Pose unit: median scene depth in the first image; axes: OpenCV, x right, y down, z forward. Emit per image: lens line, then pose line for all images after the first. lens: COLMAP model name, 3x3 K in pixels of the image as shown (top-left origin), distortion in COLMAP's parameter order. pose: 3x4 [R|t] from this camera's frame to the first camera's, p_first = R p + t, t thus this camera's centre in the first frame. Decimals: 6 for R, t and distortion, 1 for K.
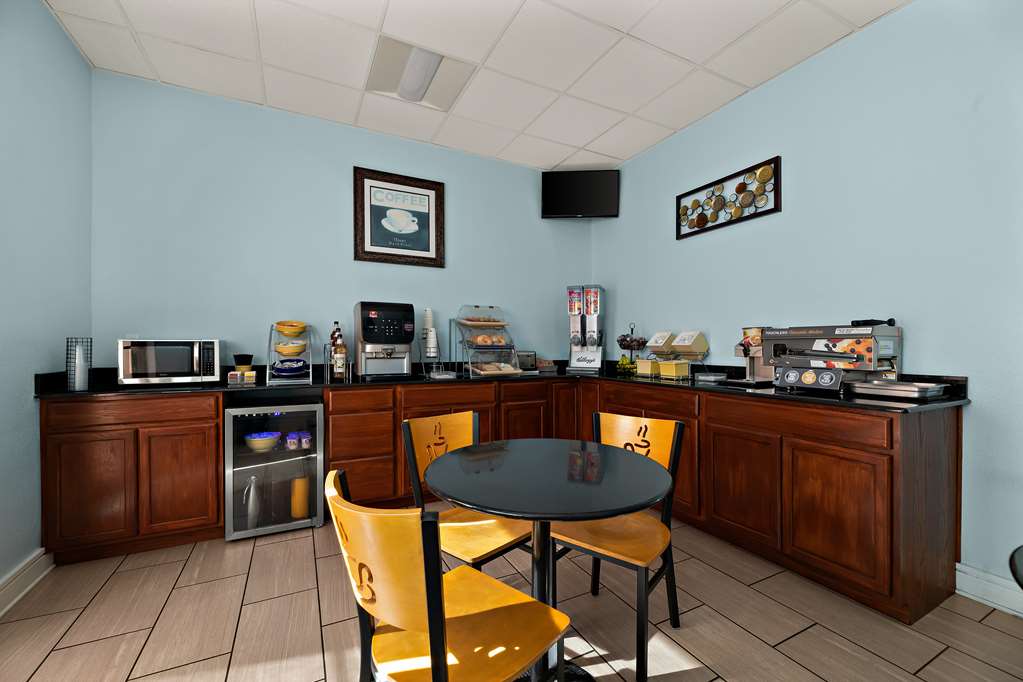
lens RADIAL K [[432.6, 0, 525.3], [0, 432.6, 360.0], [0, 0, 1]] dist [0.000950, -0.000072]
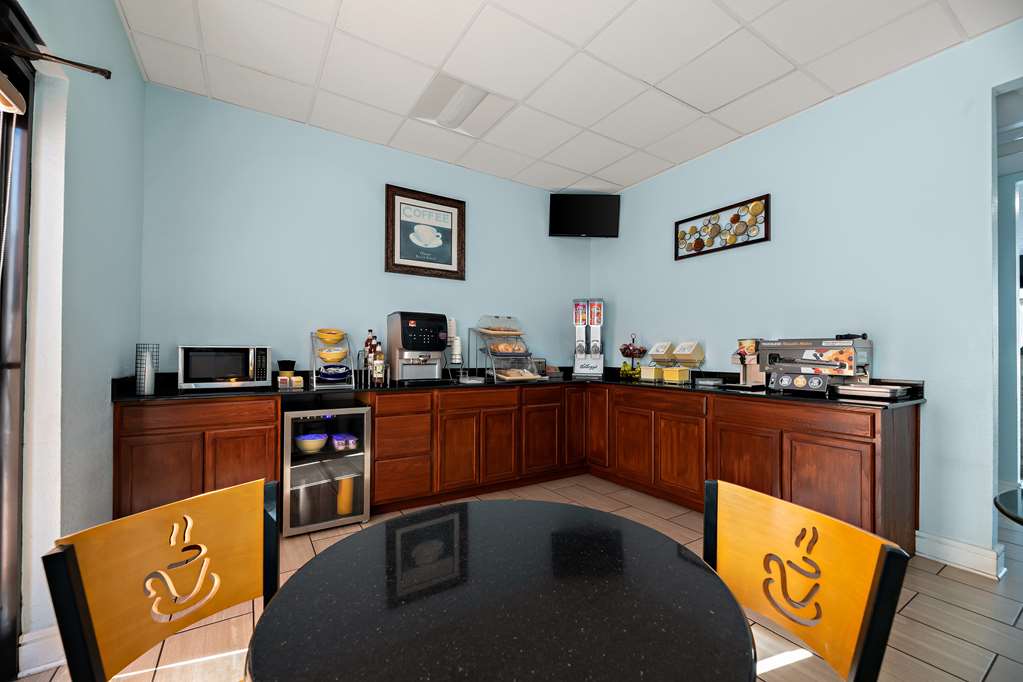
lens RADIAL K [[426.6, 0, 524.4], [0, 426.6, 363.3], [0, 0, 1]] dist [-0.001178, -0.000092]
pose [[0.995239, 0.003455, 0.097399, -0.171219], [-0.002651, 0.999961, -0.008386, 0.001390], [-0.097424, 0.008088, 0.995210, -0.077914]]
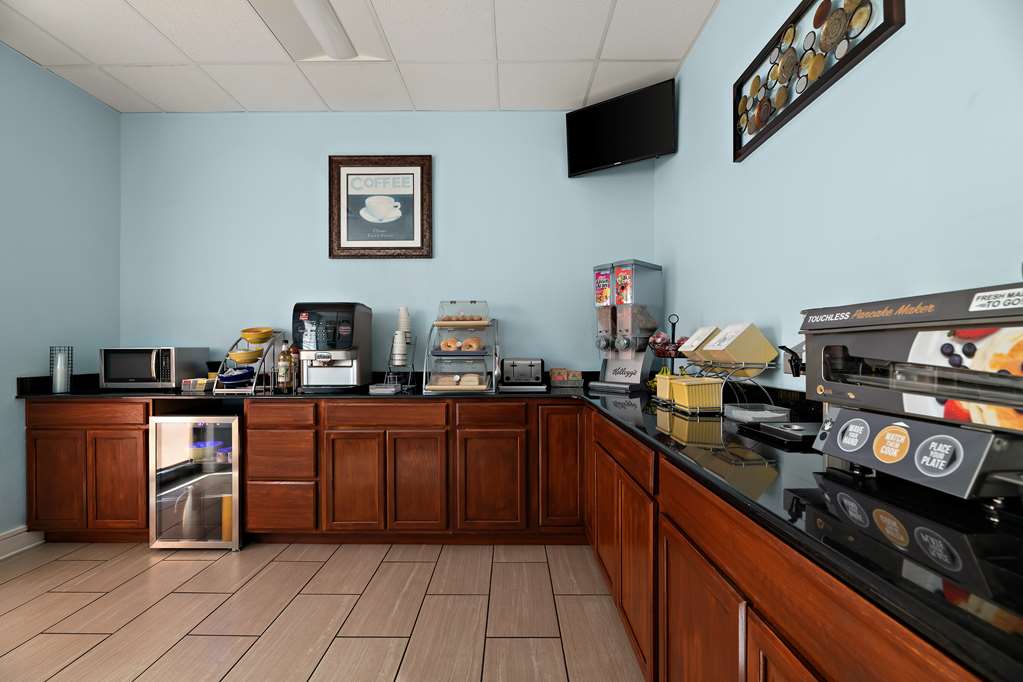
lens RADIAL K [[432.6, 0, 525.3], [0, 432.6, 360.0], [0, 0, 1]] dist [0.000950, -0.000072]
pose [[0.875501, 0.006207, -0.483176, 0.444401], [-0.011992, 0.999889, -0.008886, -0.014839], [0.483067, 0.013574, 0.875478, 0.439875]]
